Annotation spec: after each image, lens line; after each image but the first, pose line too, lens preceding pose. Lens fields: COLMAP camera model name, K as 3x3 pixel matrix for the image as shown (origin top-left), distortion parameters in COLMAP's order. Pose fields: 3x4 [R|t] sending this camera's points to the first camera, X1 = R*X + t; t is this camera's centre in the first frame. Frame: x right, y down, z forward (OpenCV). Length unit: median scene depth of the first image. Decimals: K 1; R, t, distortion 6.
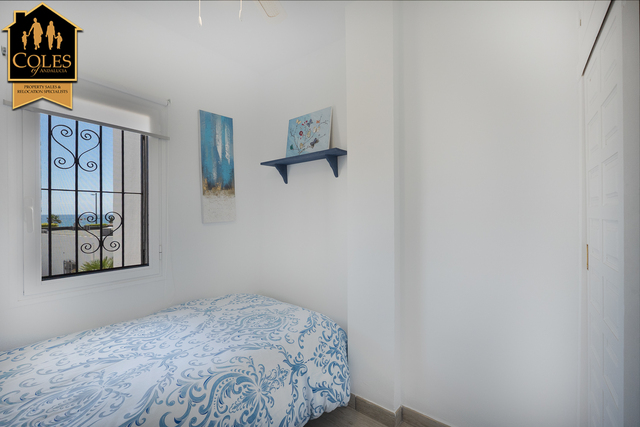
lens RADIAL K [[265.8, 0, 318.2], [0, 265.8, 215.0], [0, 0, 1]] dist [-0.002486, -0.000866]
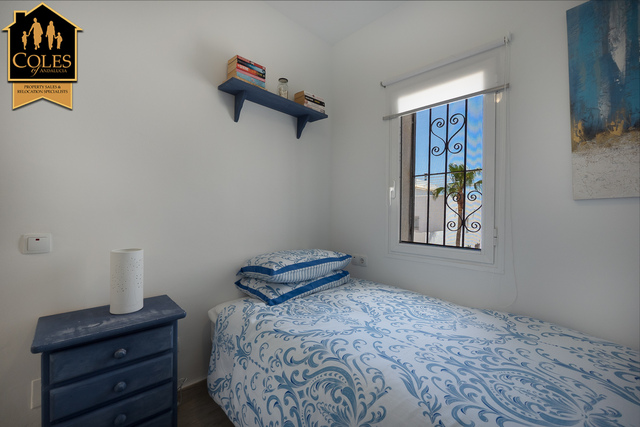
lens RADIAL K [[265.8, 0, 318.2], [0, 265.8, 215.0], [0, 0, 1]] dist [-0.002486, -0.000866]
pose [[-0.149429, 0.009278, -0.988729, 0.334554], [-0.016002, 0.999802, 0.011801, 0.096804], [0.988643, 0.017585, -0.149251, 0.780195]]
